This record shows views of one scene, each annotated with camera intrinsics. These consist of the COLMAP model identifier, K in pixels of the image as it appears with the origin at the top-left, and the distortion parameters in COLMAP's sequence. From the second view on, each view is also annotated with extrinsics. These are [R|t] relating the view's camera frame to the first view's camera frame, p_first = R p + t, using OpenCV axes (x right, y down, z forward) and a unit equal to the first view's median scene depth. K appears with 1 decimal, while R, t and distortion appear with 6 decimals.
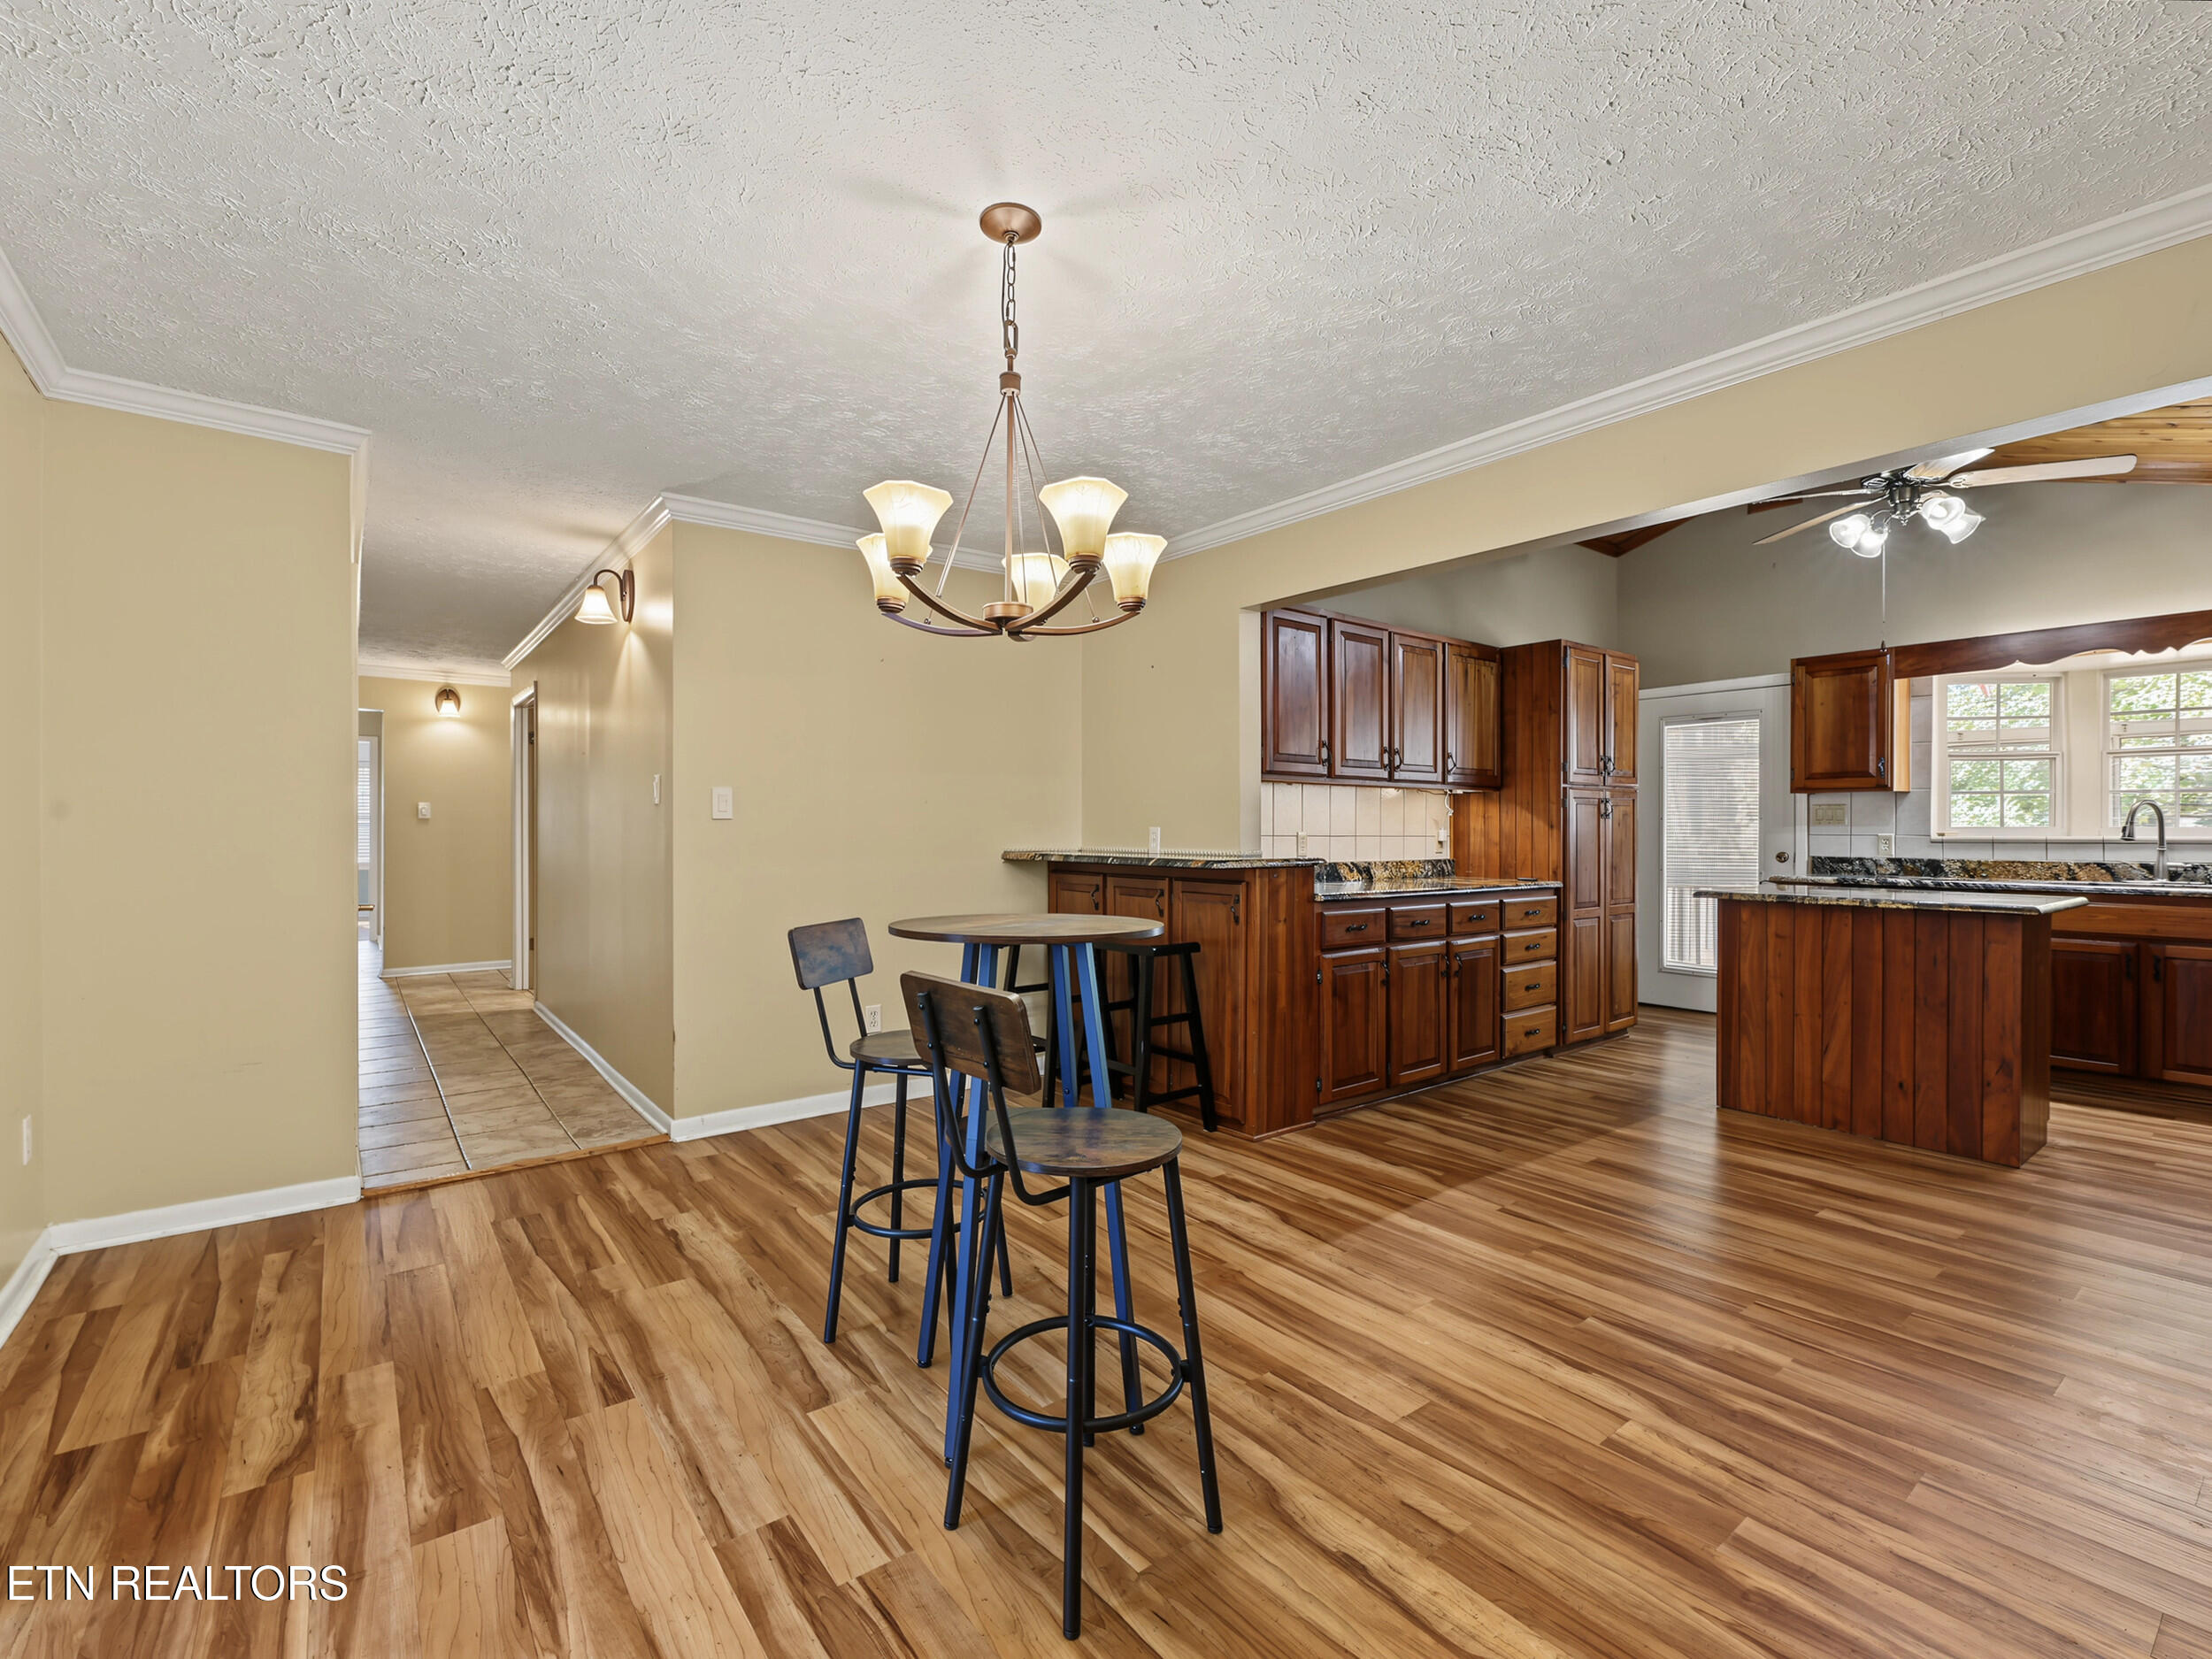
lens RADIAL K [[982.2, 0, 1104.3], [0, 982.2, 831.1], [0, 0, 1]] dist [0.003199, -0.000087]
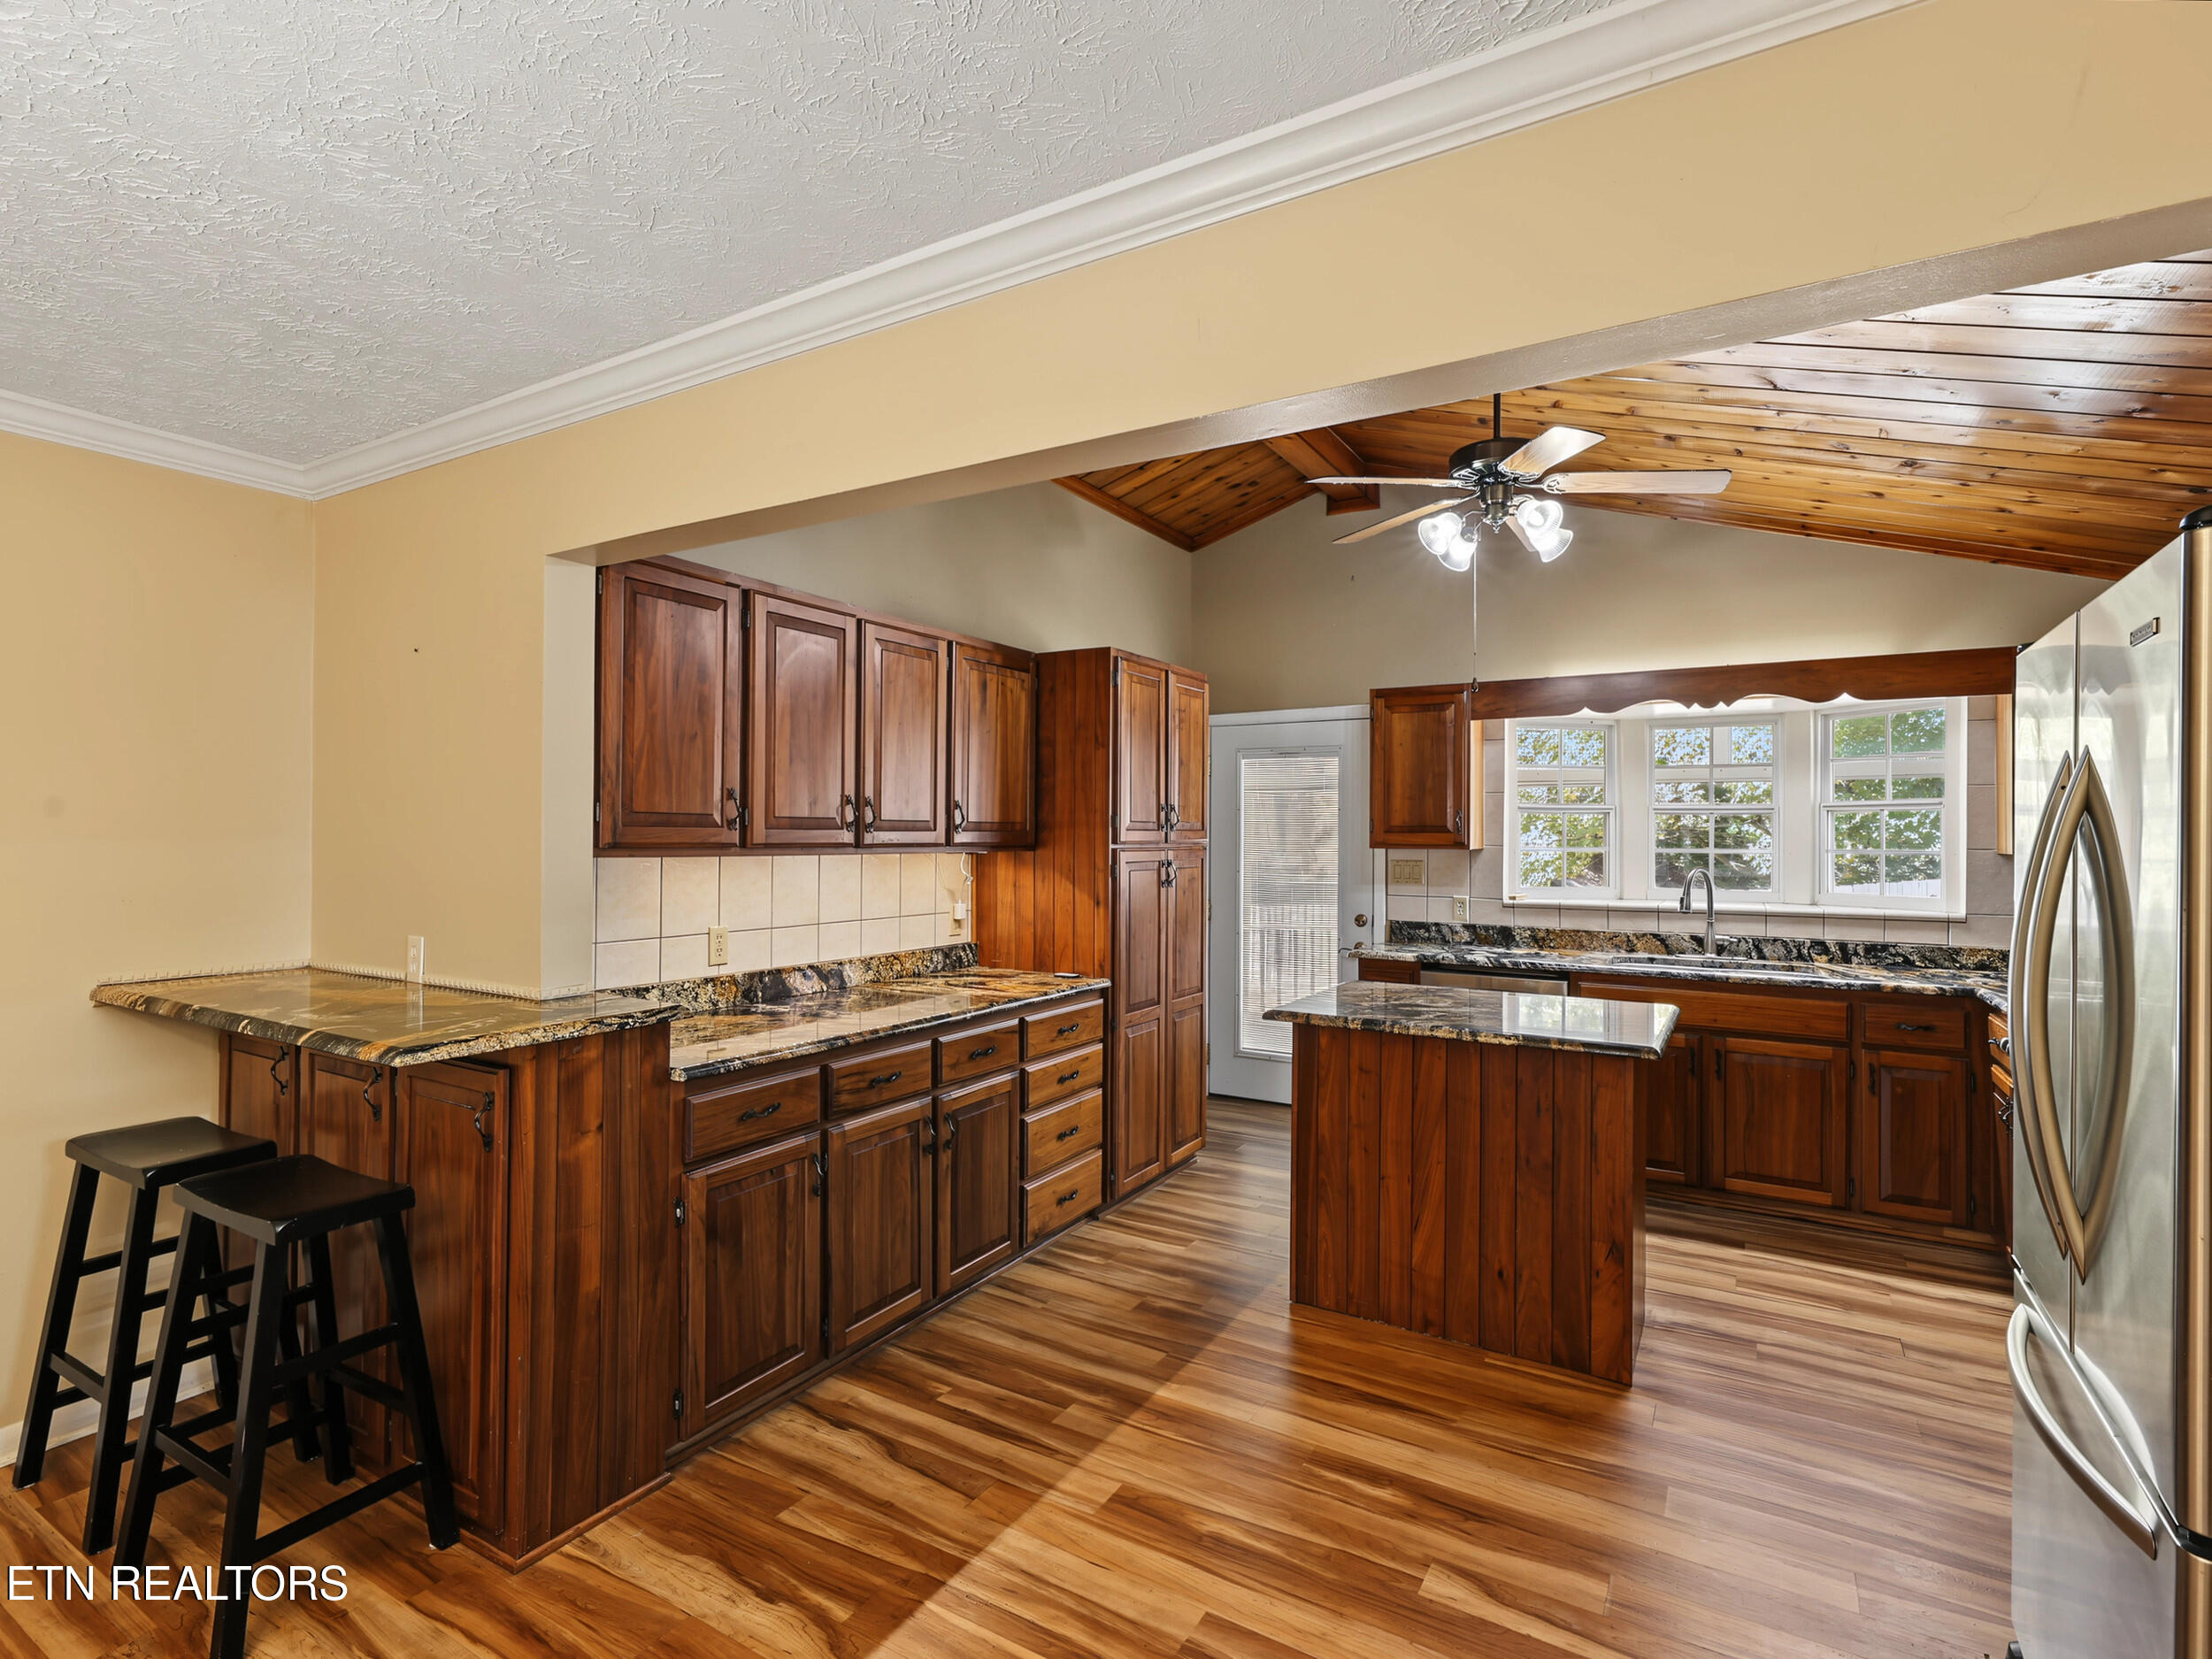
lens RADIAL K [[1070.2, 0, 1102.0], [0, 1070.2, 825.1], [0, 0, 1]] dist [-0.003707, 0.003595]
pose [[0.930760, 0.007541, 0.365554, 0.200956], [-0.003844, 0.999934, -0.010841, -0.064267], [-0.365611, 0.008685, 0.930727, 0.310268]]
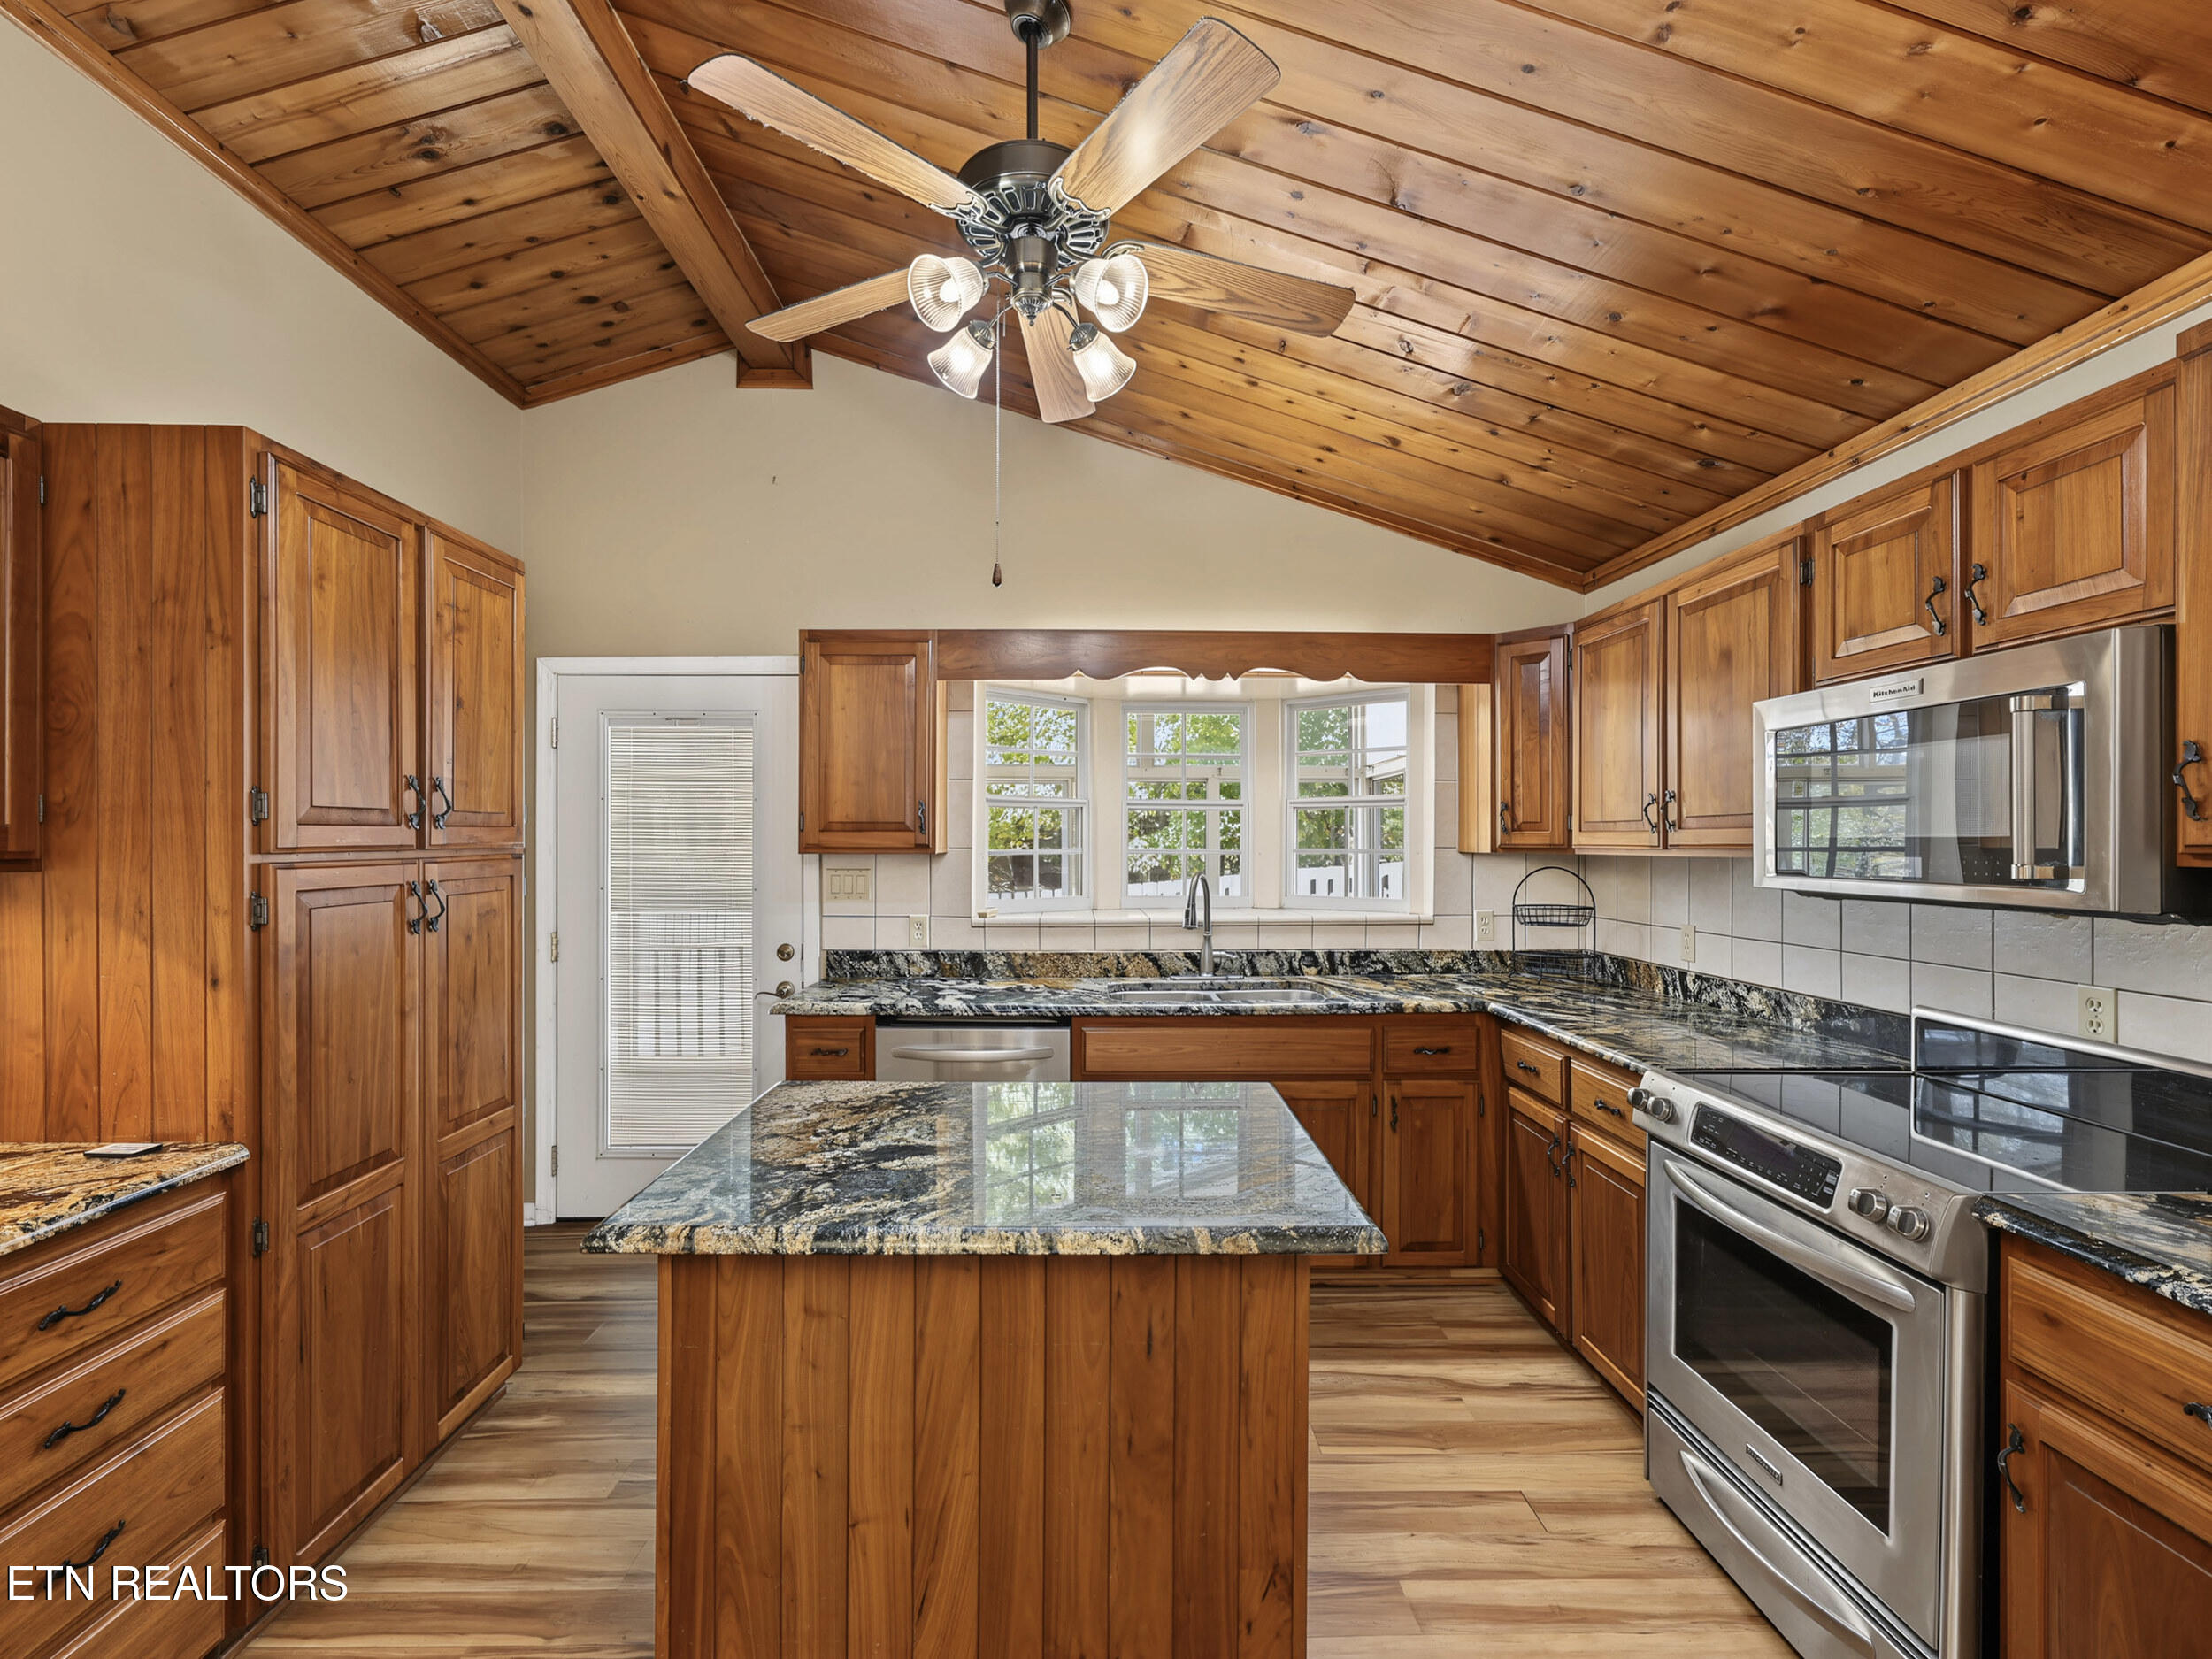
lens RADIAL K [[982.2, 0, 1099.2], [0, 982.2, 837.2], [0, 0, 1]] dist [0.003199, -0.000087]
pose [[0.594112, 0.000911, 0.804382, 0.438634], [0.001054, 0.999998, -0.001911, -0.063666], [-0.804382, 0.001983, 0.594110, 0.670871]]
